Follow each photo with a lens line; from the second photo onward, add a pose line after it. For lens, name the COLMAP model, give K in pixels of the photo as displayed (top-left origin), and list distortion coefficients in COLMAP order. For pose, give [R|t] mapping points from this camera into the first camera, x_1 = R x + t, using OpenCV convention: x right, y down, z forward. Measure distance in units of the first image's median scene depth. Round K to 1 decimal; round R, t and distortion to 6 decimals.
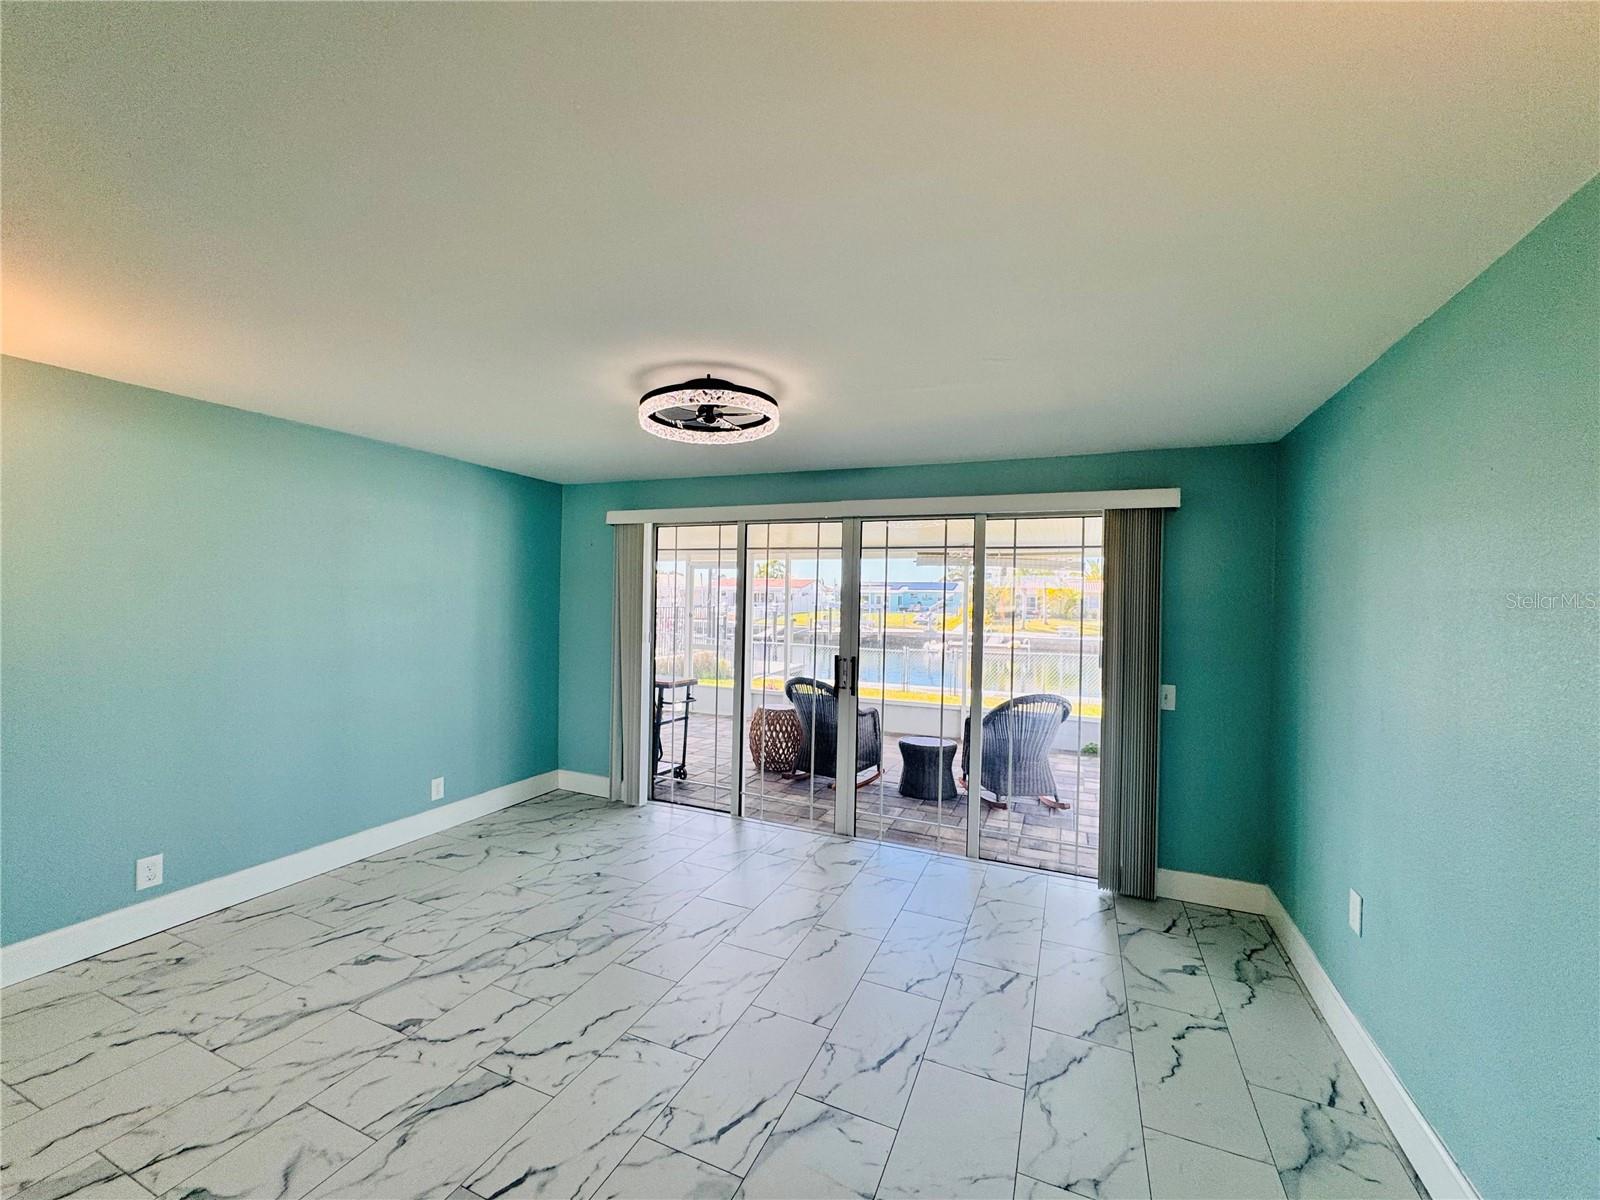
lens RADIAL K [[636.9, 0, 798.6], [0, 636.9, 597.9], [0, 0, 1]] dist [-0.000262, -0.000156]
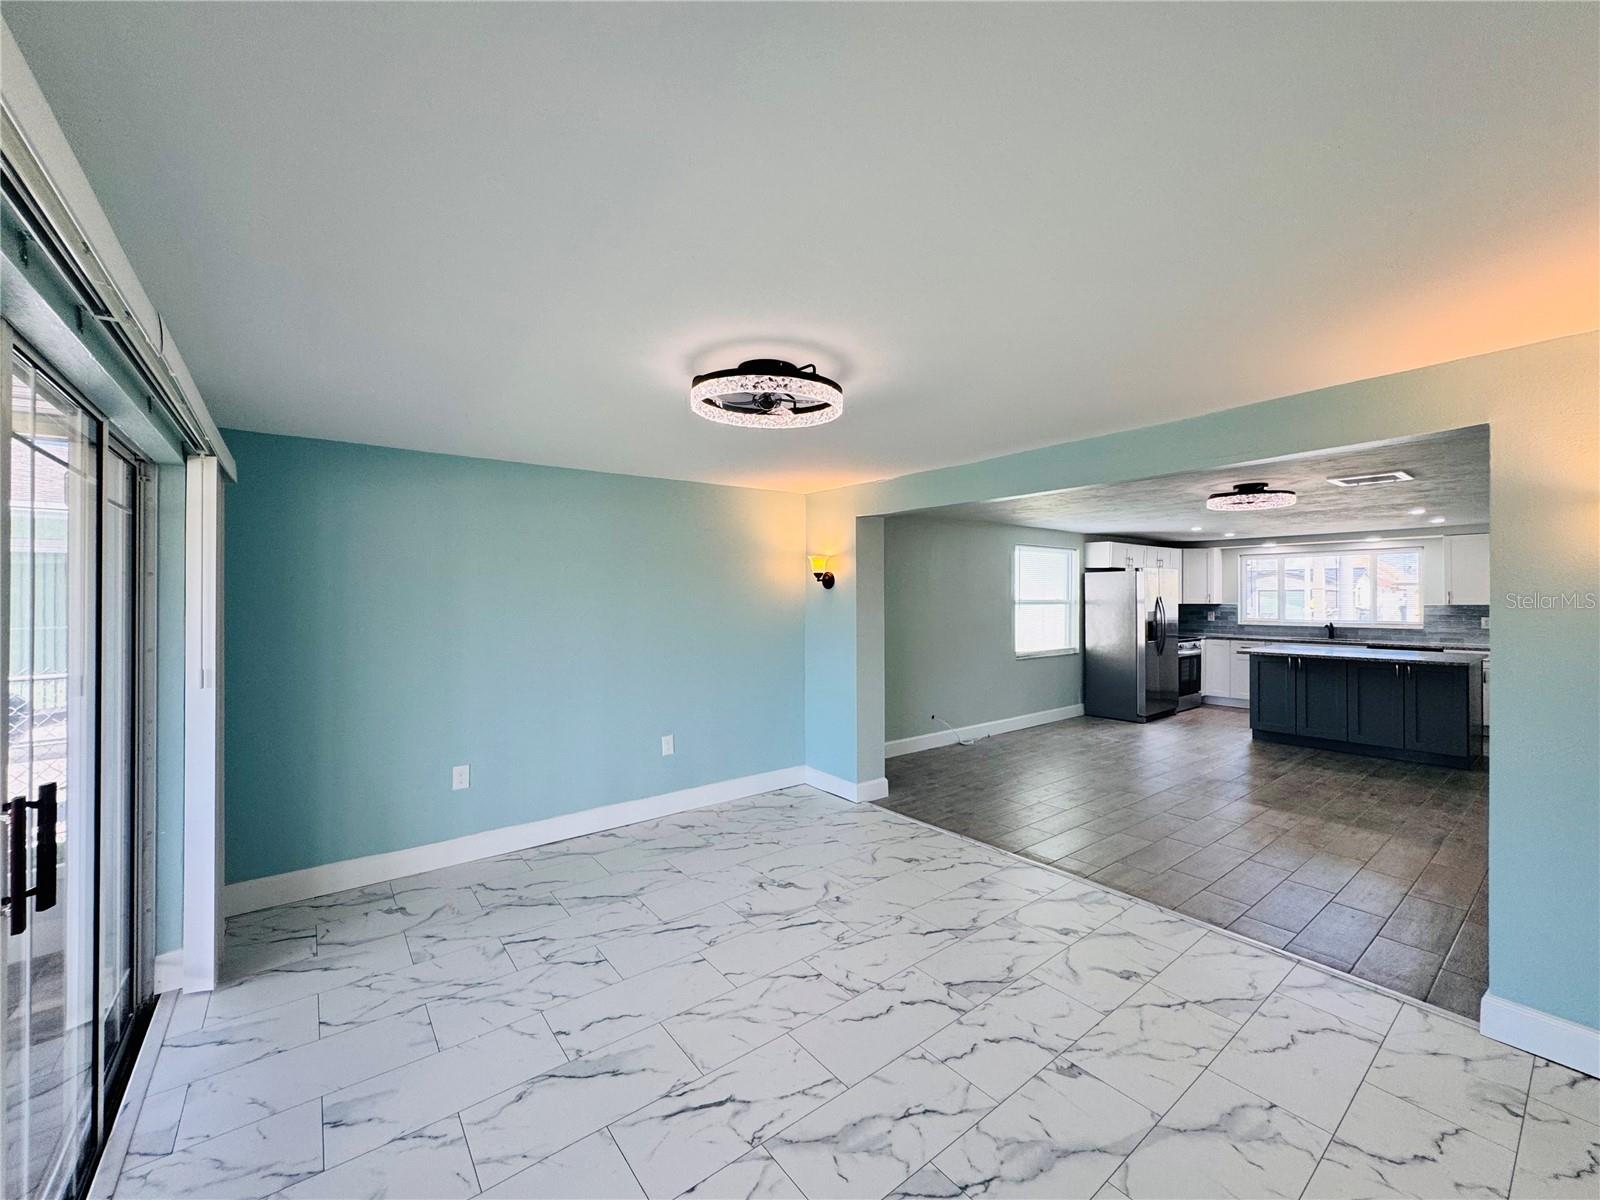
lens RADIAL K [[636.9, 0, 799.2], [0, 636.9, 598.5], [0, 0, 1]] dist [-0.000262, -0.000156]
pose [[-0.876659, -0.019279, 0.480727, -0.619536], [-0.016871, 0.999814, 0.009332, -0.011922], [-0.480817, 0.000071, -0.876821, 1.767616]]
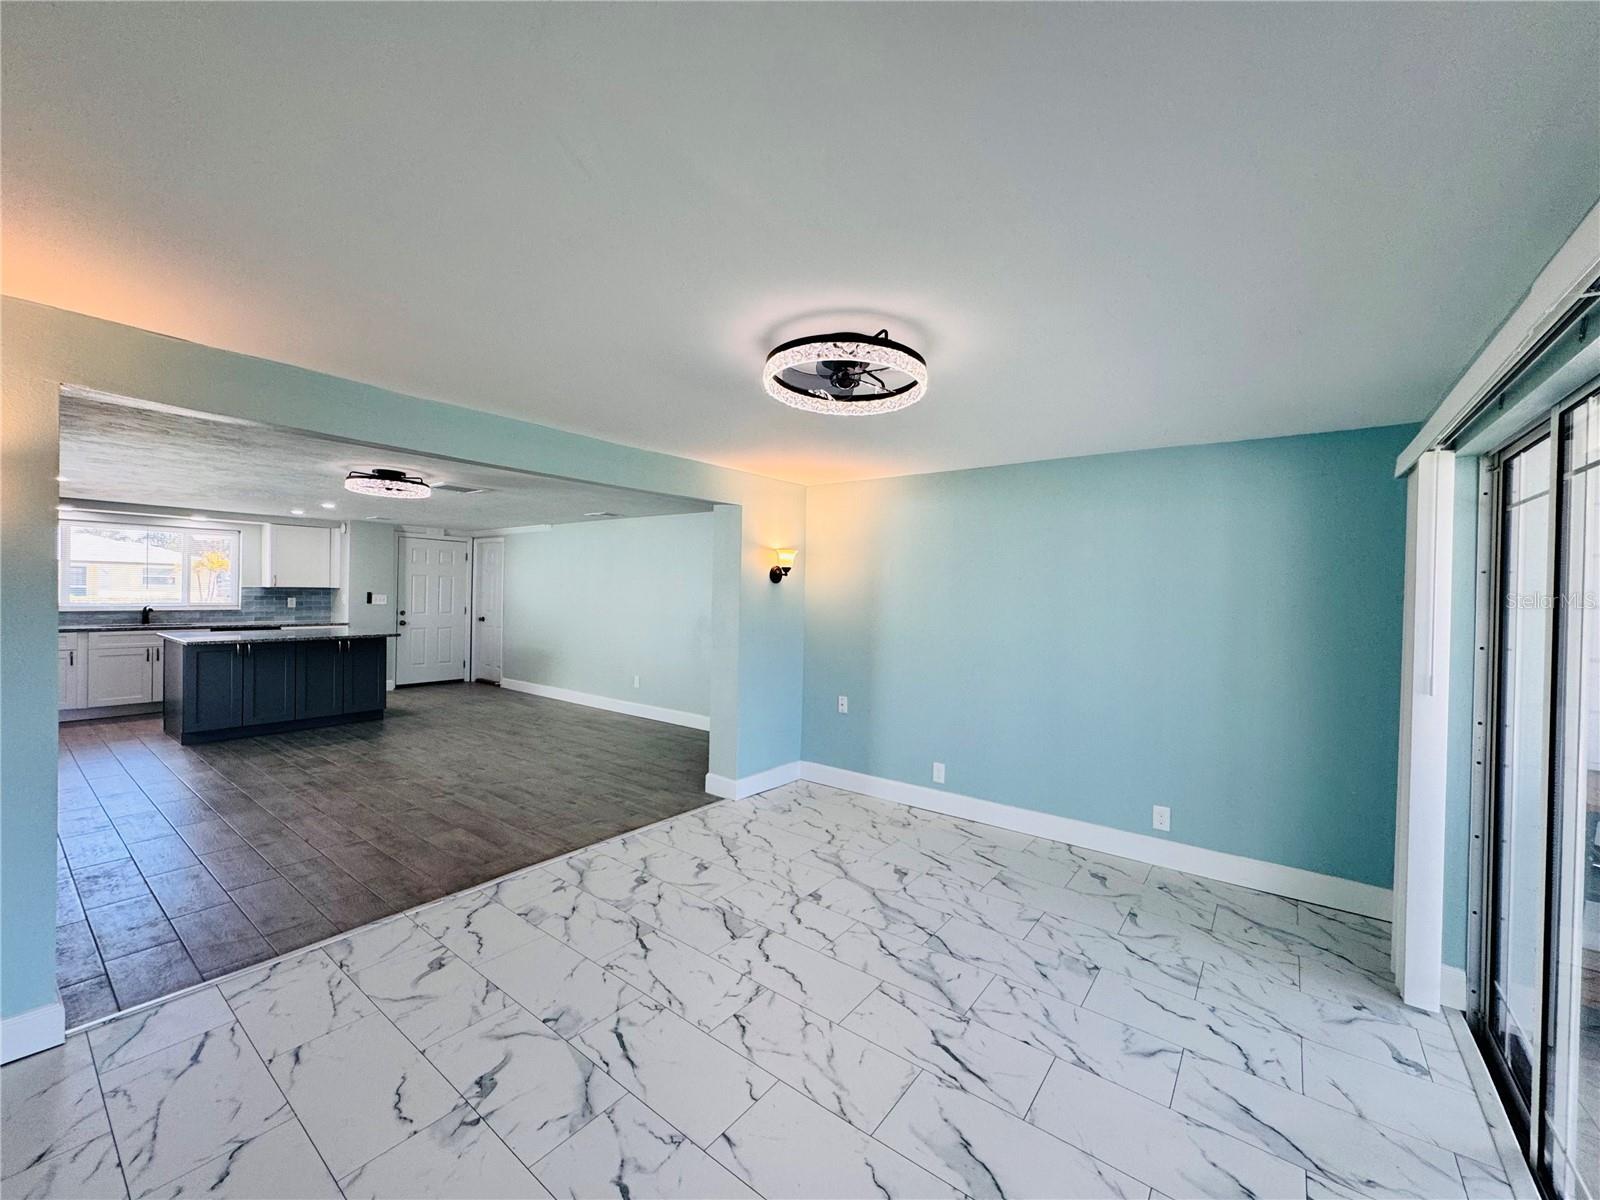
lens RADIAL K [[636.9, 0, 802.4], [0, 636.9, 598.5], [0, 0, 1]] dist [-0.000262, -0.000156]
pose [[-0.236406, -0.015273, -0.971534, 0.695459], [-0.024995, 0.999641, -0.009633, 0.017446], [0.971333, 0.022007, -0.236703, 1.146199]]
